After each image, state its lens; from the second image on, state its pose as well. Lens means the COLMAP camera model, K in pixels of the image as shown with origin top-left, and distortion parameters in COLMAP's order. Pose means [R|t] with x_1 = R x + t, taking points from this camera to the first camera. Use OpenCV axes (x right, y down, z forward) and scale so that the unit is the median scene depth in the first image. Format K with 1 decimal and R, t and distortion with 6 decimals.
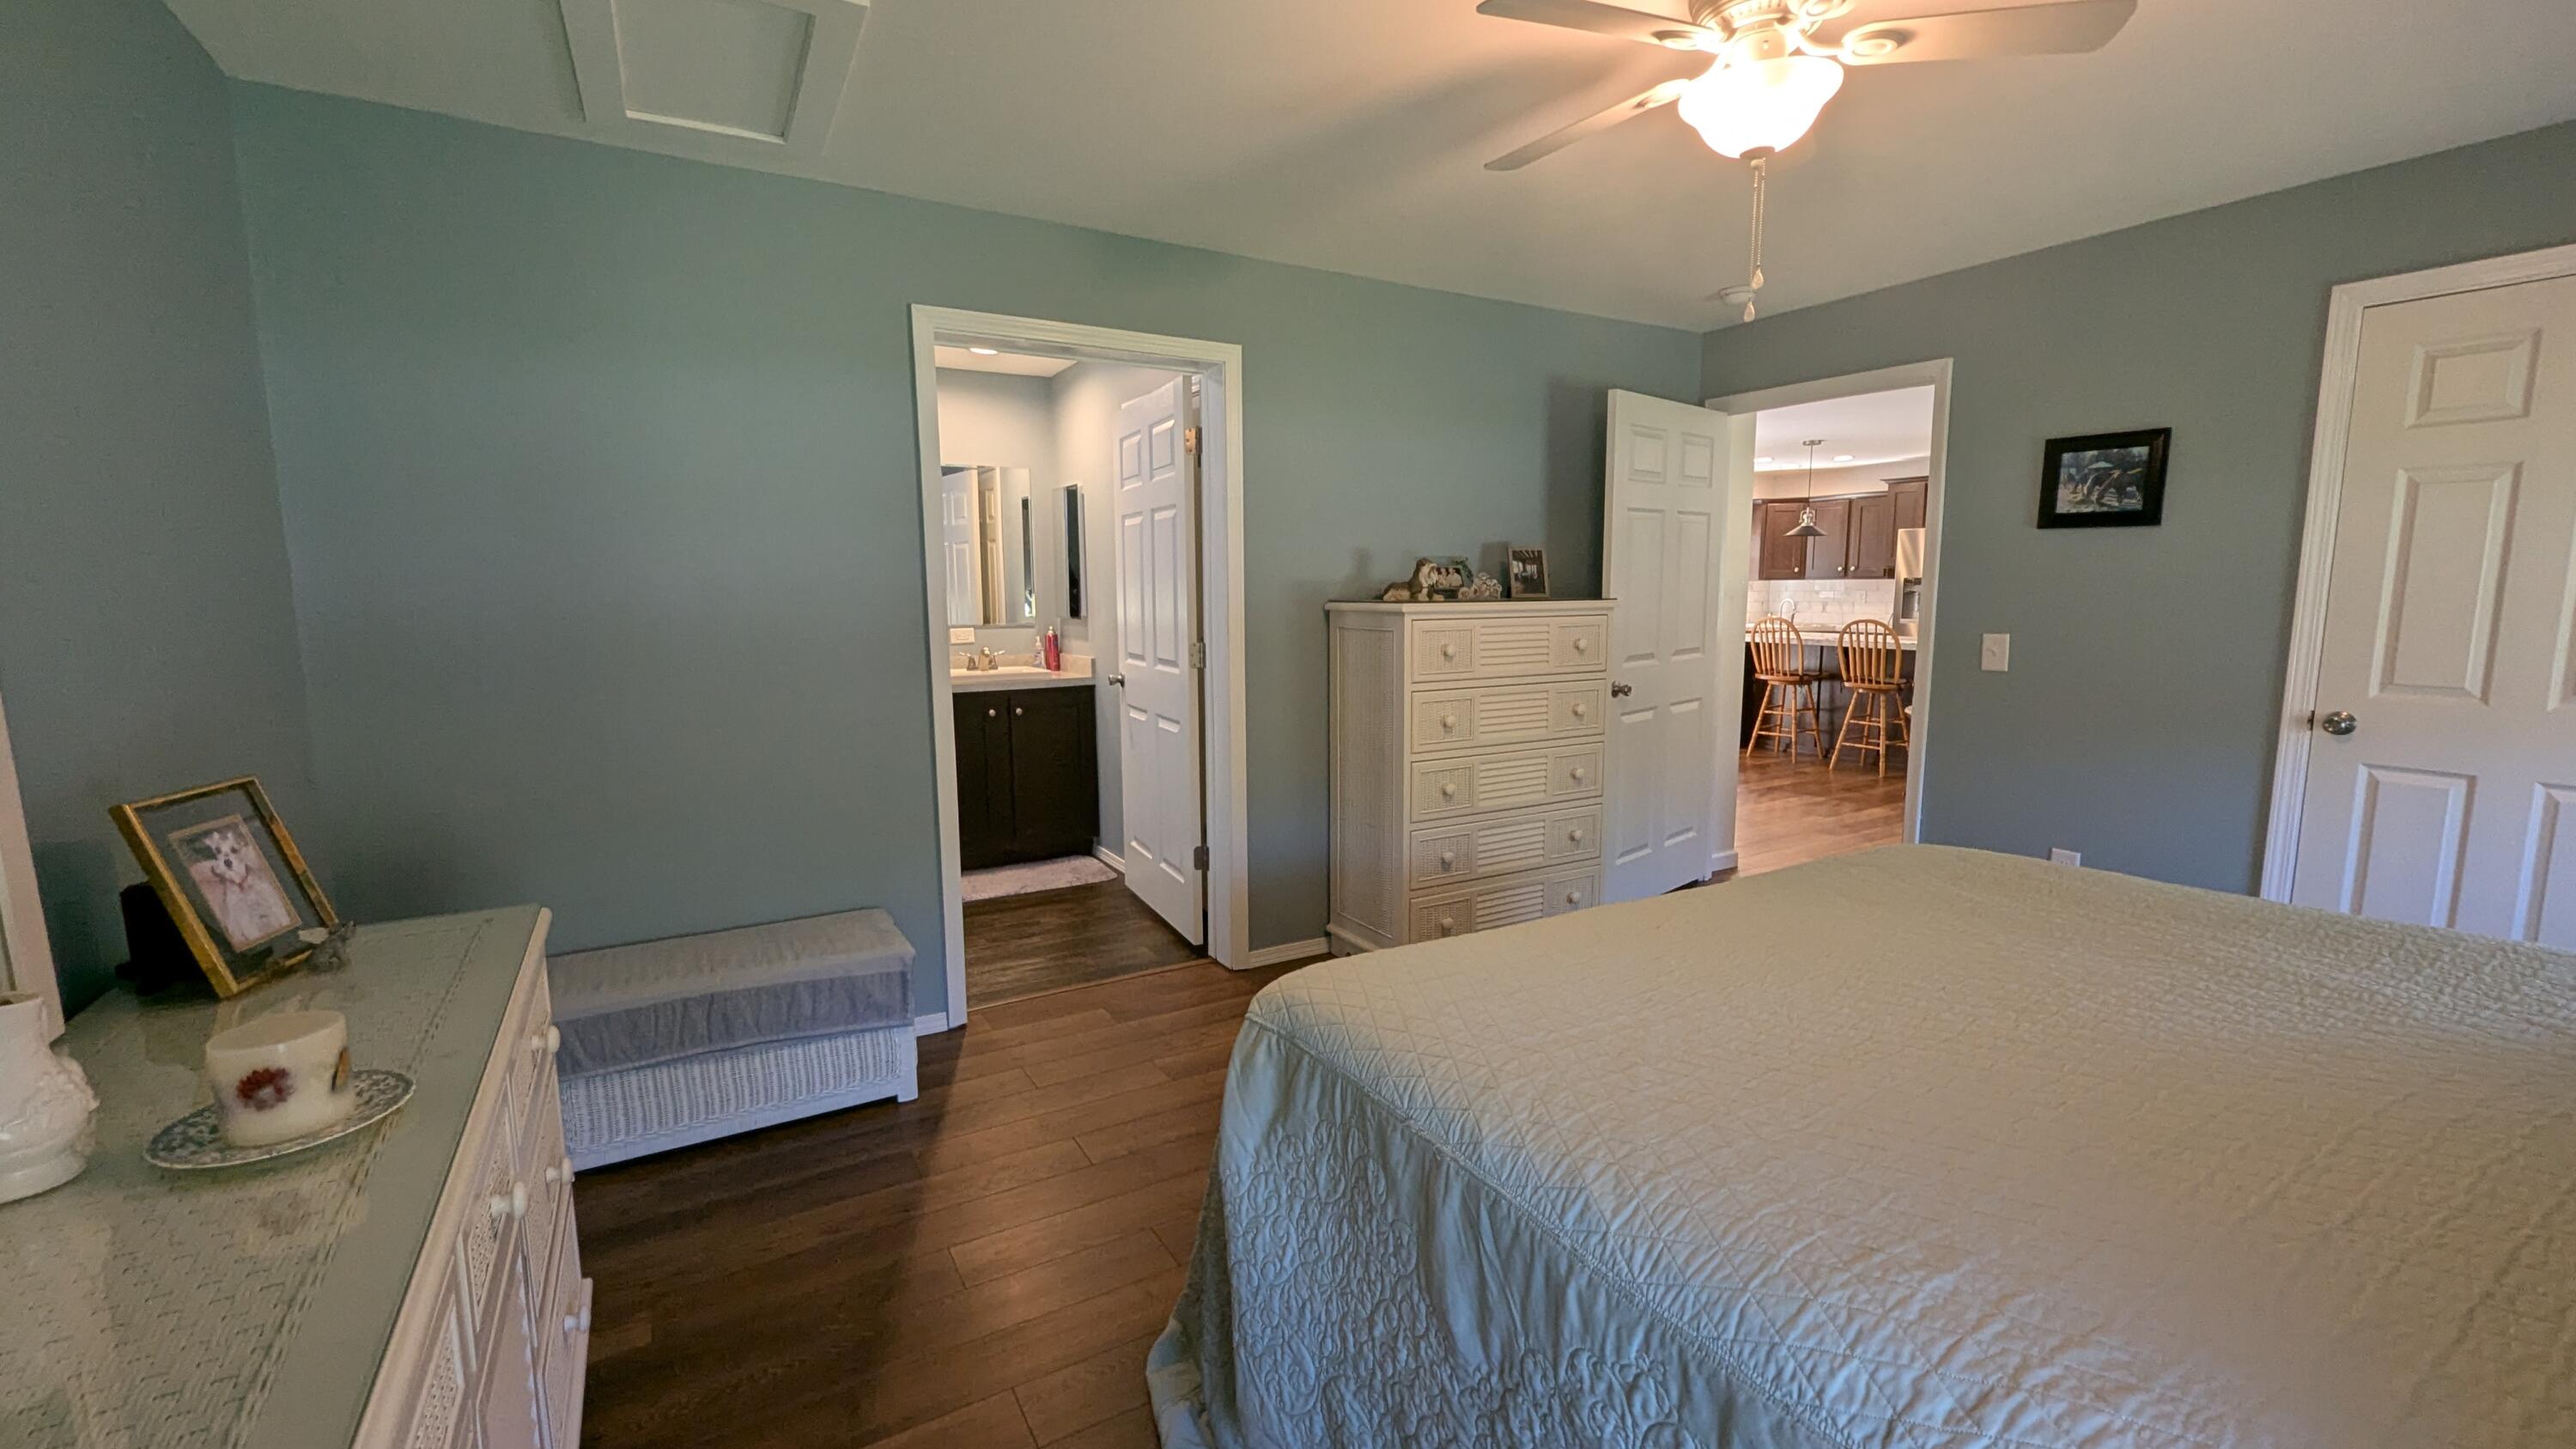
lens RADIAL K [[1066.0, 0, 1287.2], [0, 1066.0, 719.7], [0, 0, 1]] dist [0.000260, -0.000914]
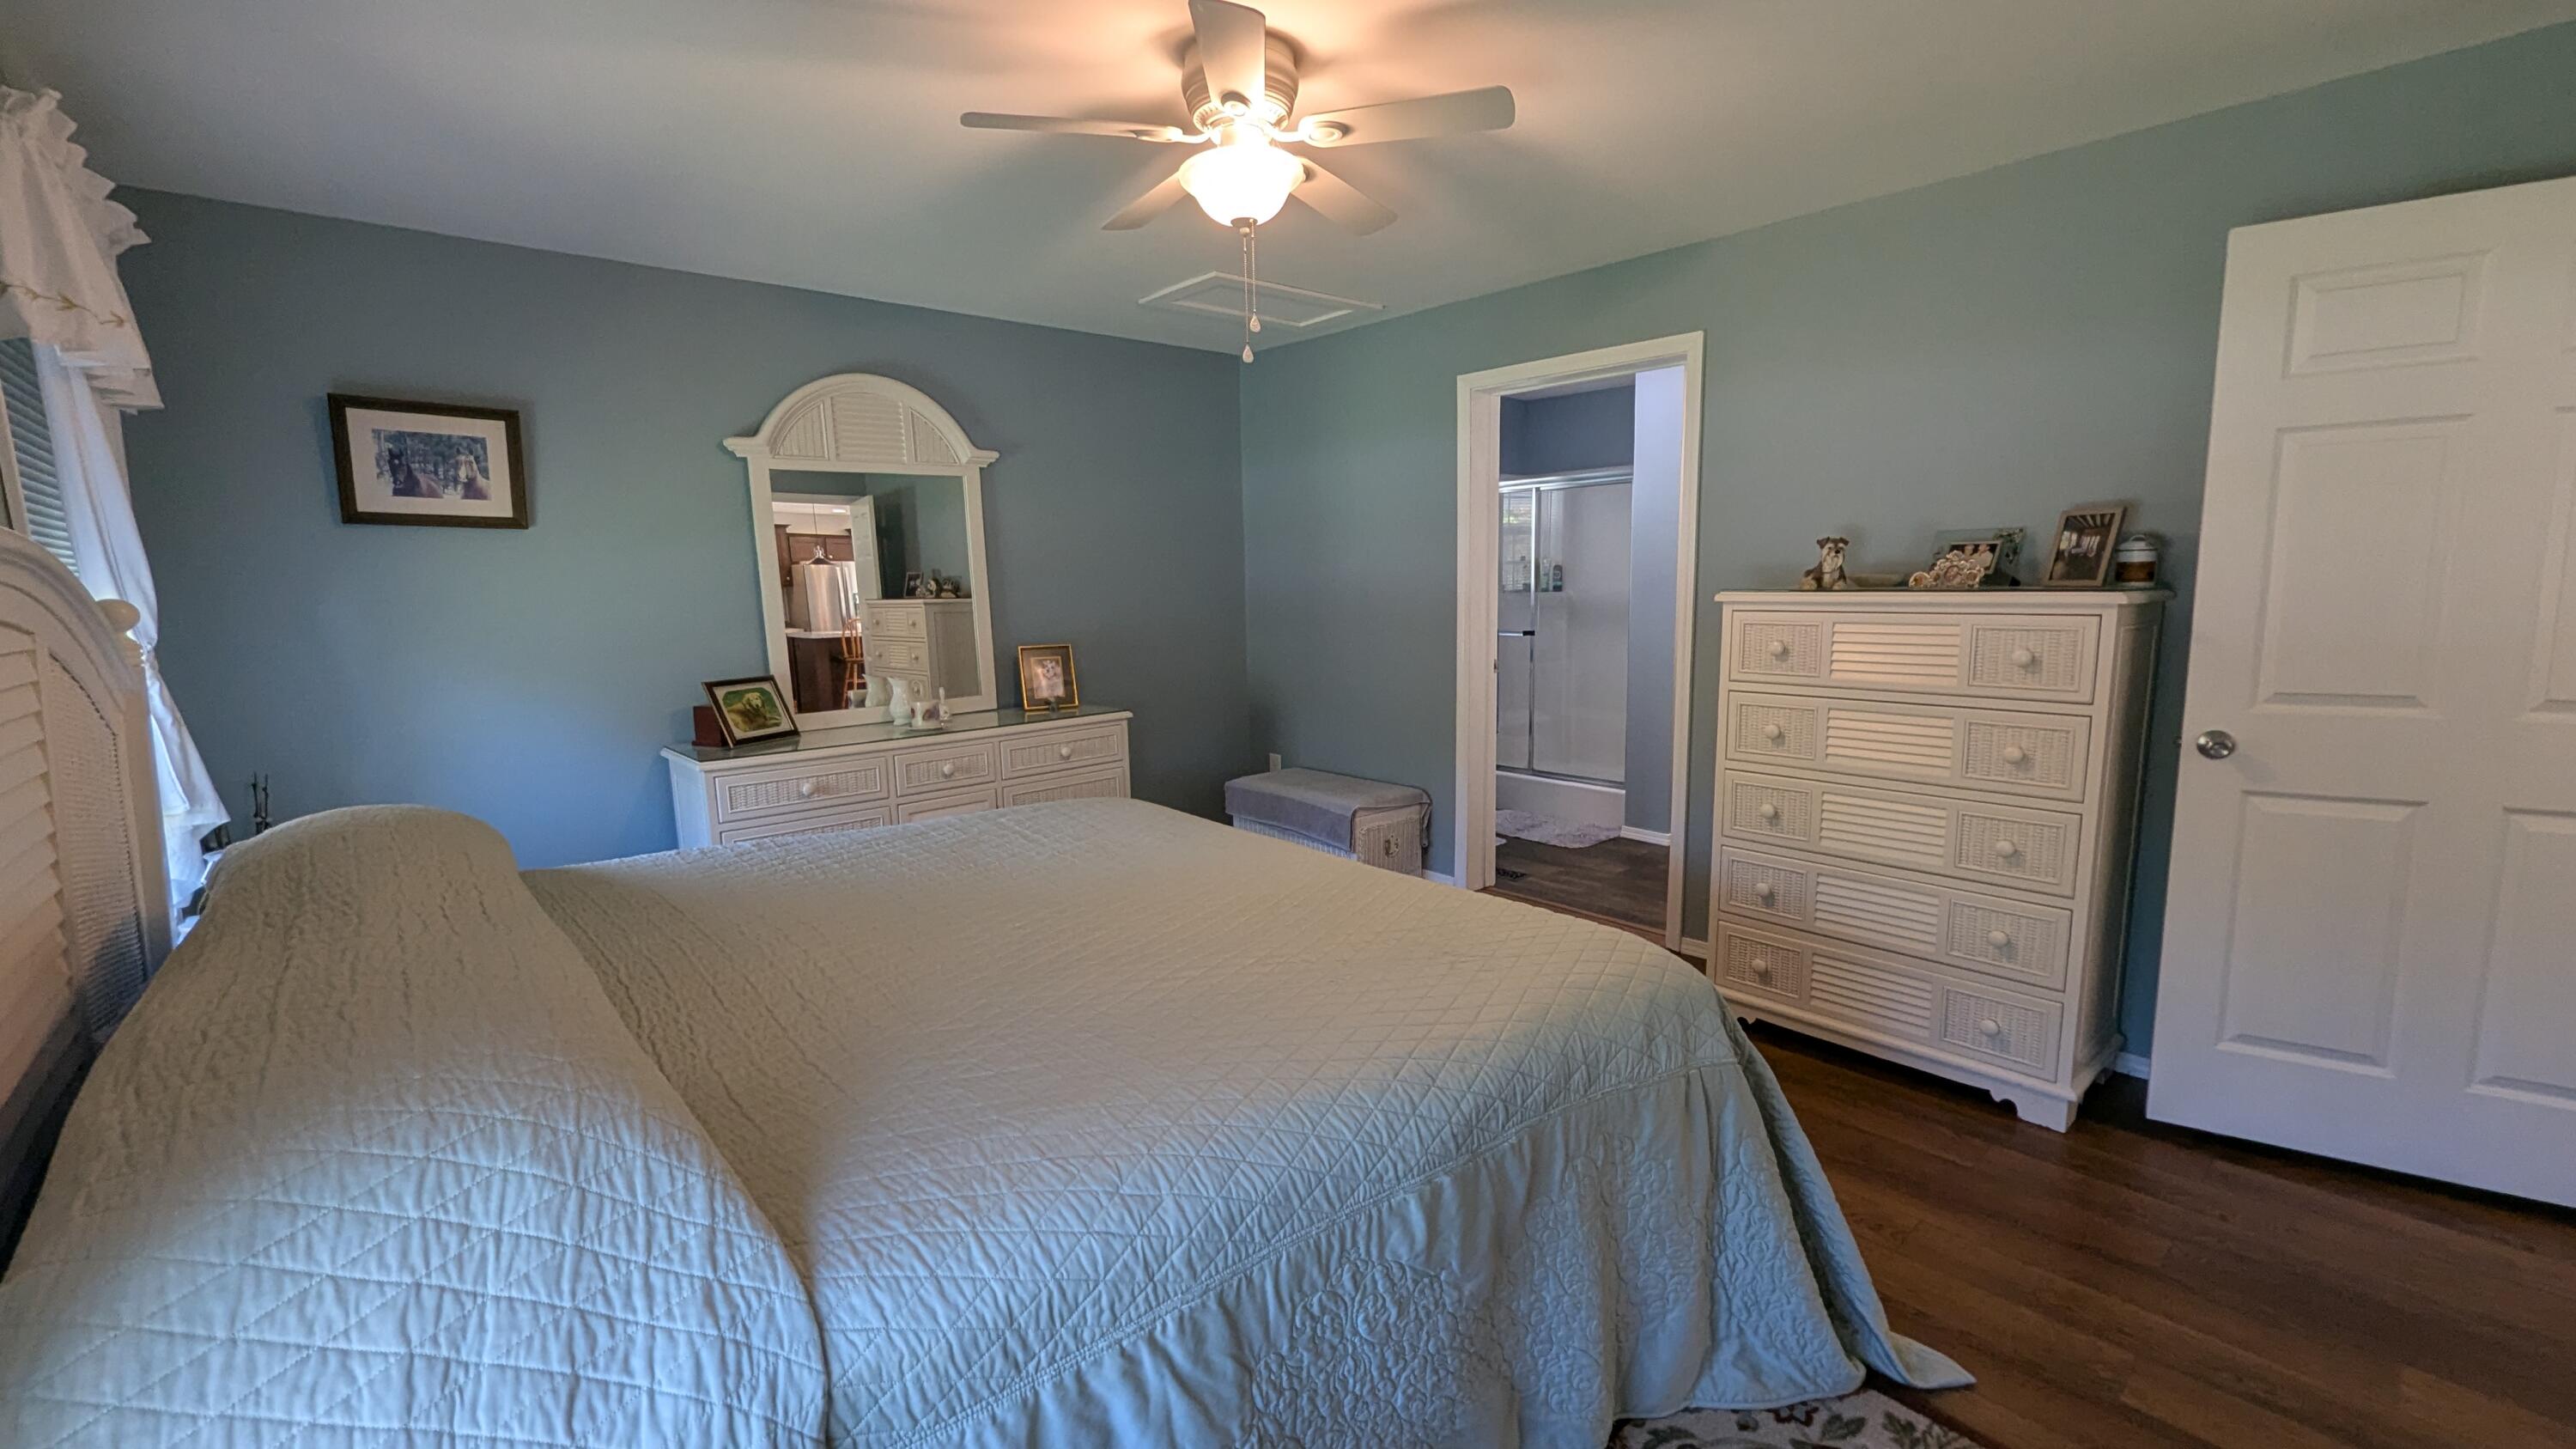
lens RADIAL K [[1066.0, 0, 1288.5], [0, 1066.0, 733.4], [0, 0, 1]] dist [0.000260, -0.000914]
pose [[0.183362, 0.145418, -0.972230, 0.851916], [-0.104937, 0.986243, 0.127723, -0.061284], [0.977429, 0.078604, 0.196099, 0.423781]]
